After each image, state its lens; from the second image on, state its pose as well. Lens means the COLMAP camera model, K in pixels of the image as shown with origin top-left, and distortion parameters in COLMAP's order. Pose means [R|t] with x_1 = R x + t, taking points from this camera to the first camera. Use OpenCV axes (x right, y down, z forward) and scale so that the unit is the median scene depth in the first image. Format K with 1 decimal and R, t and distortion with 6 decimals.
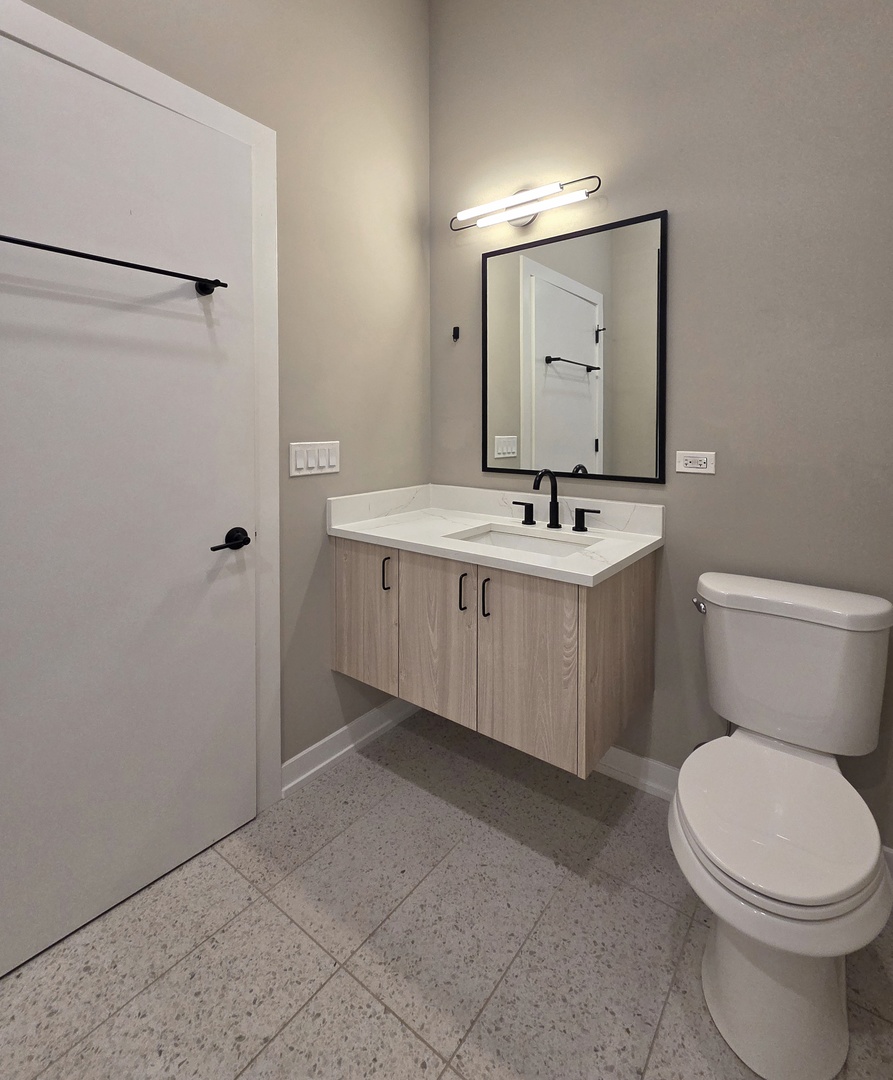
lens RADIAL K [[511.8, 0, 448.9], [0, 511.8, 430.4], [0, 0, 1]] dist [-0.010886, 0.000371]
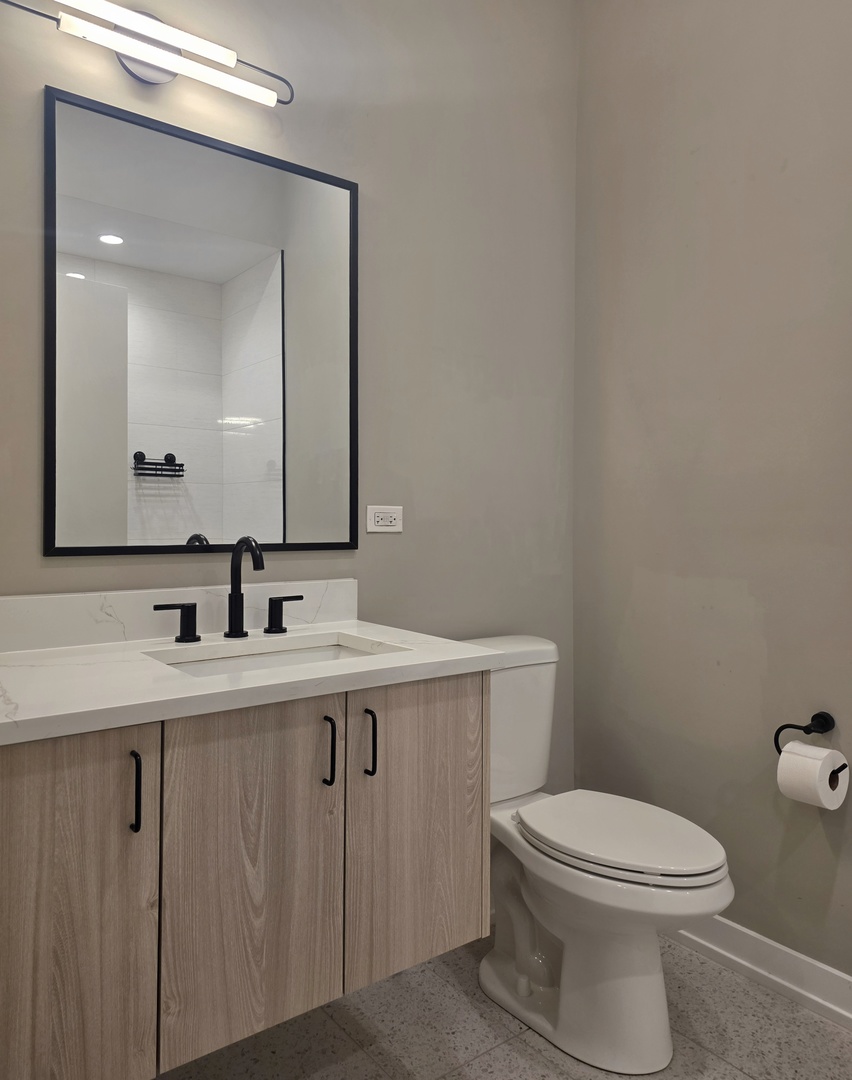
lens RADIAL K [[796.1, 0, 427.5], [0, 796.1, 518.7], [0, 0, 1]] dist [0.005918, 0.000175]
pose [[0.255657, 0.002989, 0.966763, -0.682402], [0.012356, 0.999903, -0.006359, 0.069610], [-0.966689, 0.013571, 0.255595, 0.611349]]
